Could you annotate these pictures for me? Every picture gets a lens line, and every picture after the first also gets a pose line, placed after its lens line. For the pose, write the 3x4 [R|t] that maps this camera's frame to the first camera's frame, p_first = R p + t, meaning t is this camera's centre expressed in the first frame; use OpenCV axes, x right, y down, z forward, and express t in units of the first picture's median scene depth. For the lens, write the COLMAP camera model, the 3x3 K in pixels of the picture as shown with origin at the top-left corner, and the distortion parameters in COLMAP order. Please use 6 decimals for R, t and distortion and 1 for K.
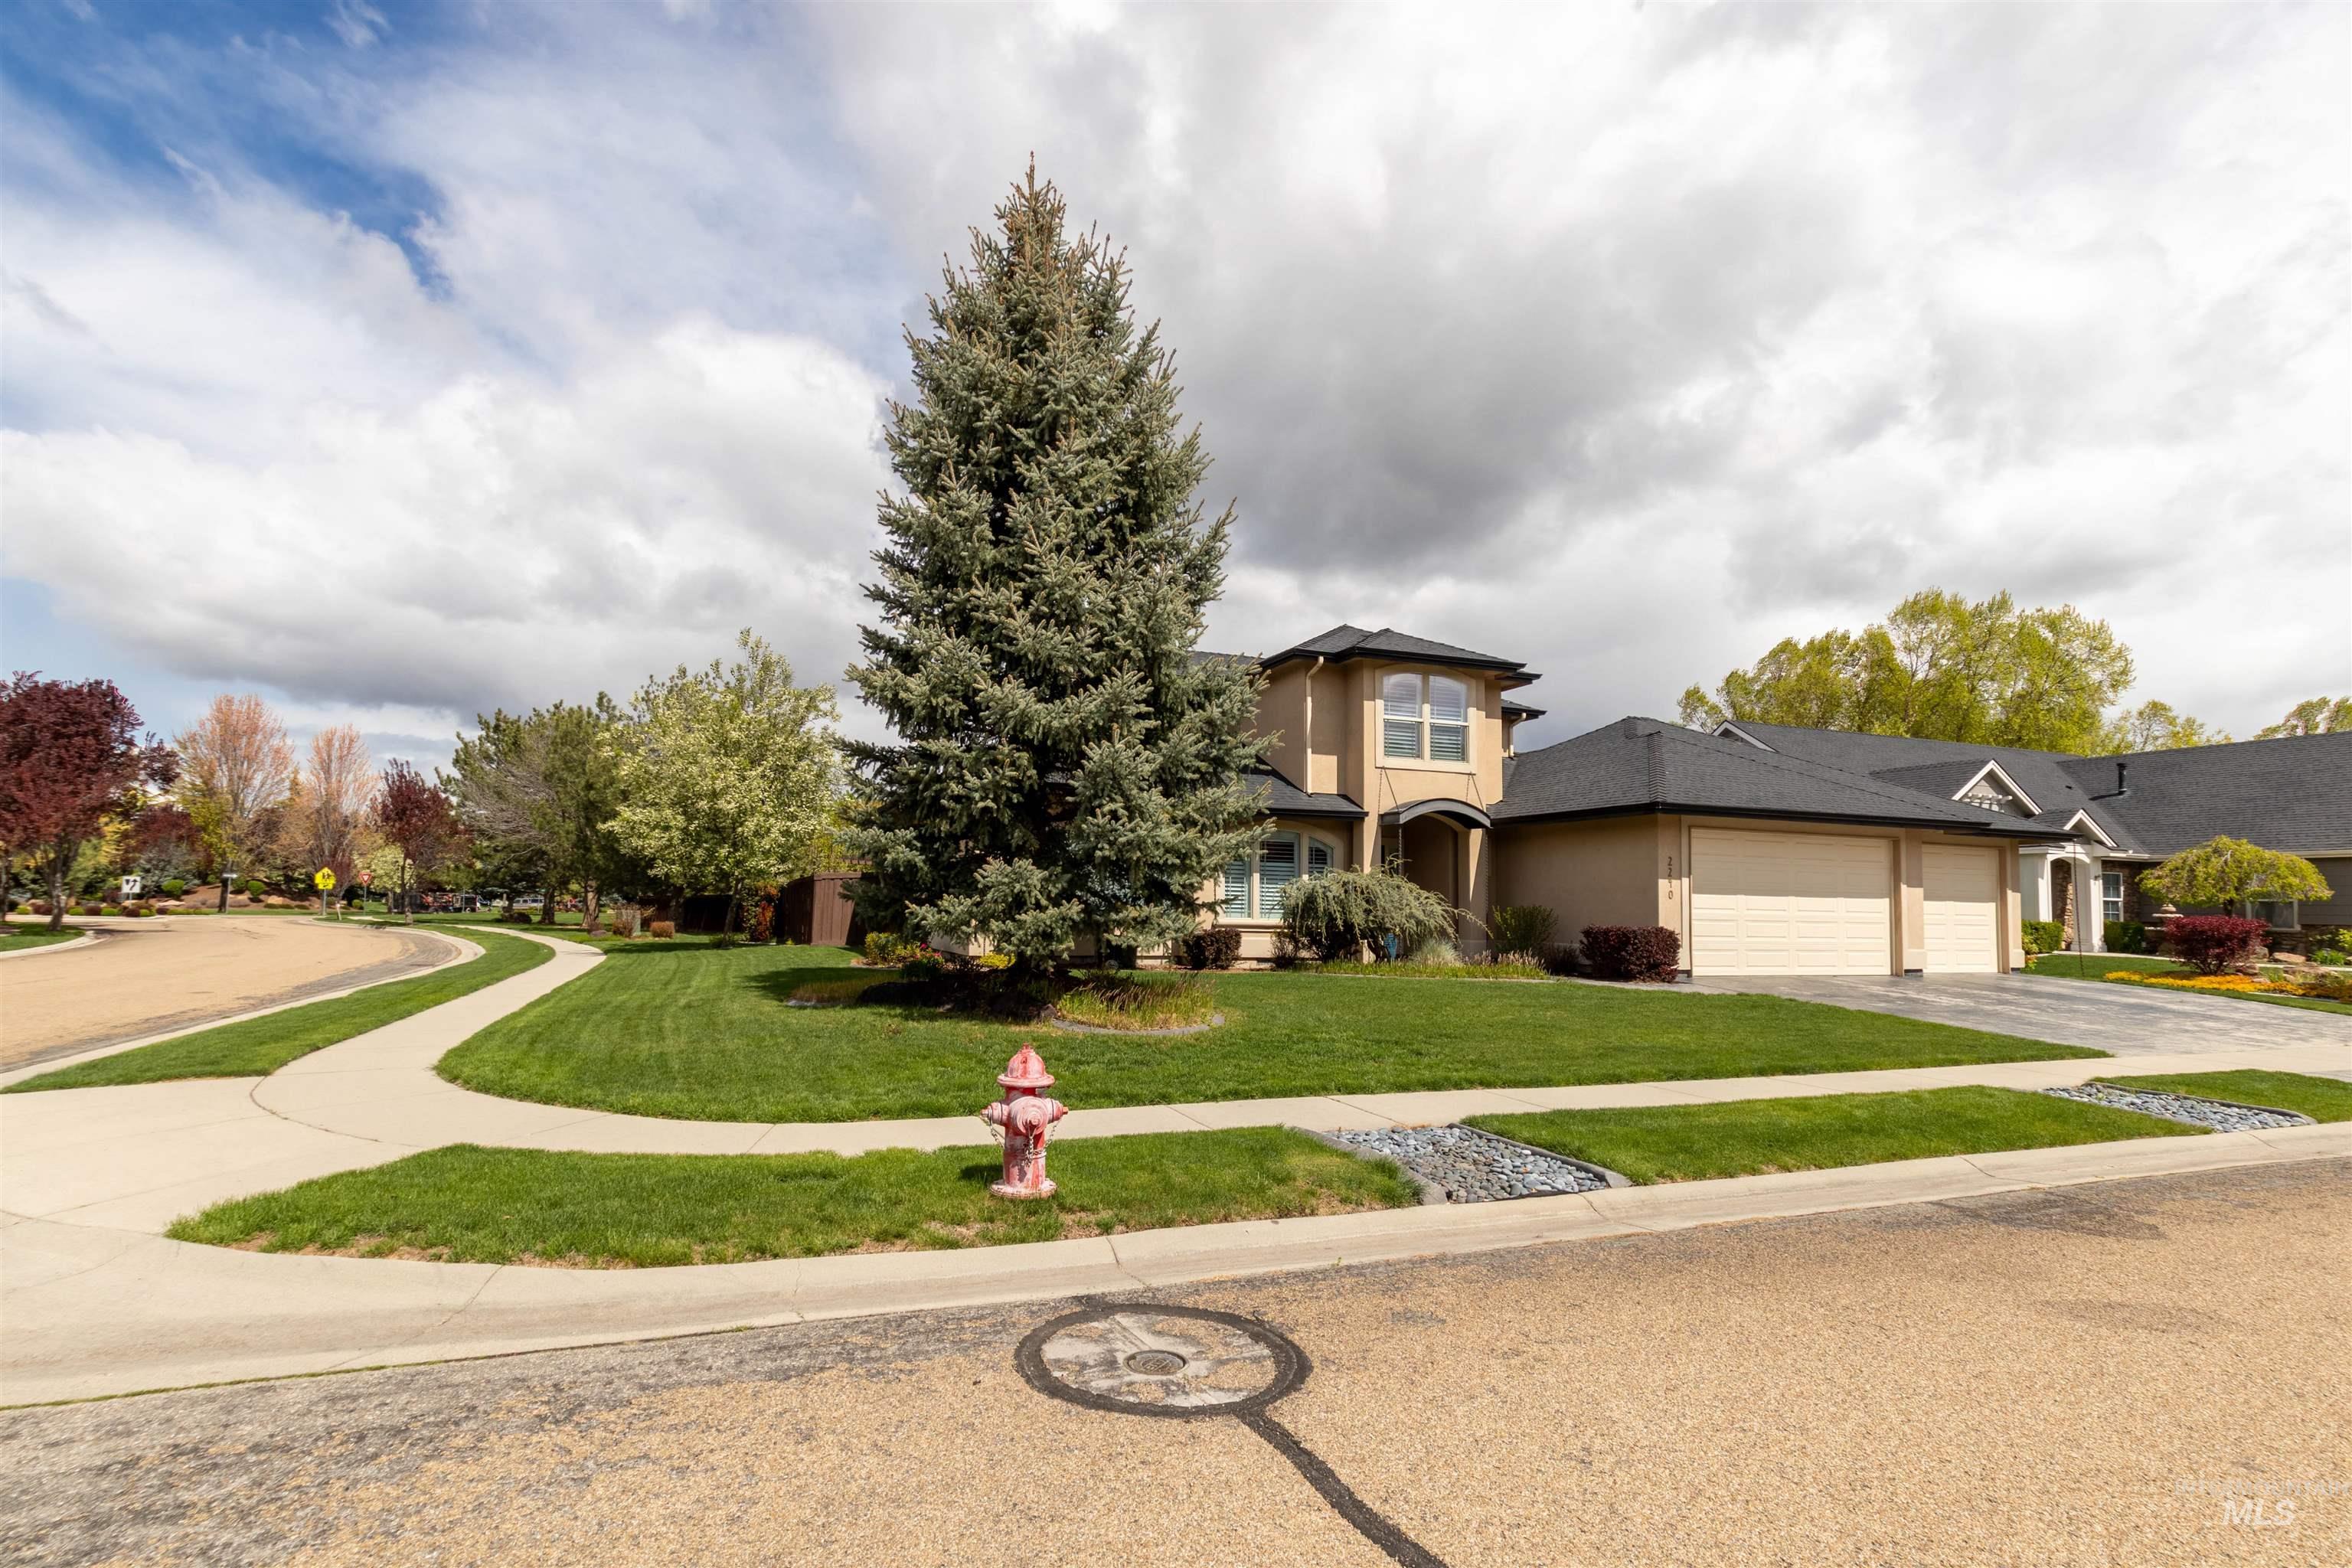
lens RADIAL K [[1080.4, 0, 1177.4], [0, 1080.4, 795.3], [0, 0, 1]] dist [-0.003467, -0.000498]
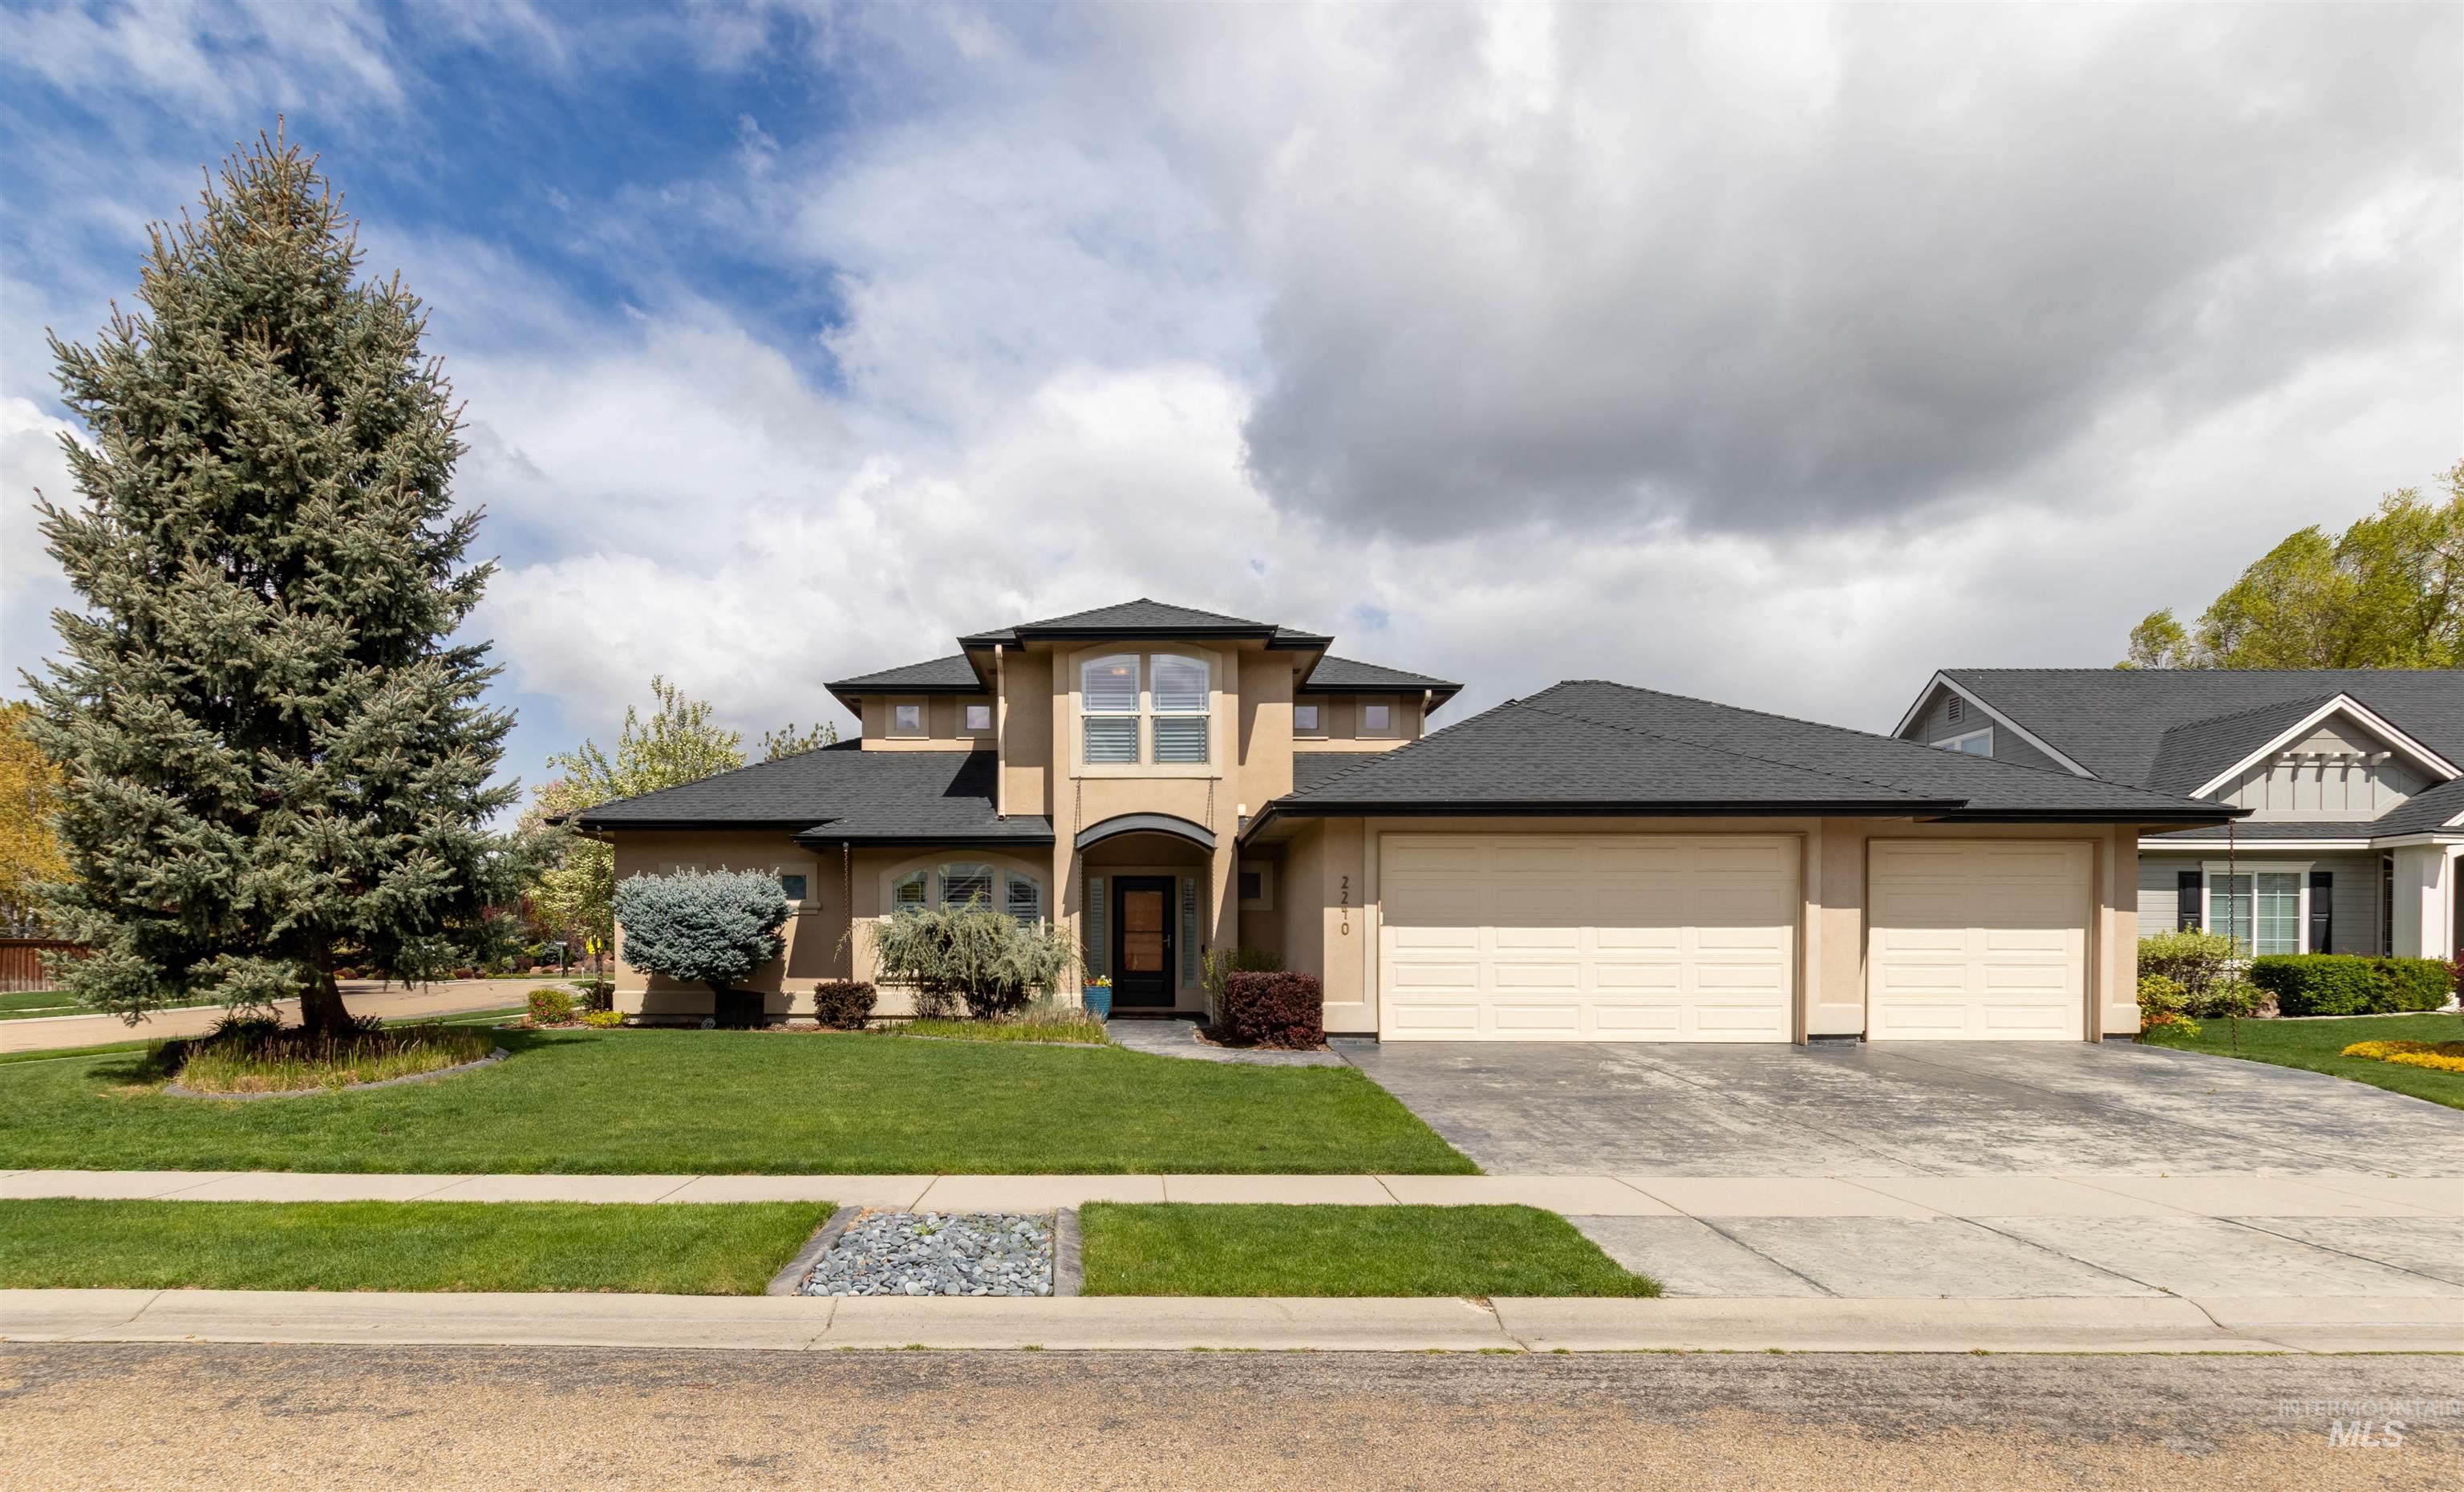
lens RADIAL K [[1216.6, 0, 1232.1], [0, 1216.6, 923.1], [0, 0, 1]] dist [-0.023102, -0.000874]
pose [[0.942285, -0.028606, -0.333588, 0.570915], [0.050697, 0.997046, 0.057704, 0.033136], [0.330951, -0.071285, 0.940951, 0.189727]]
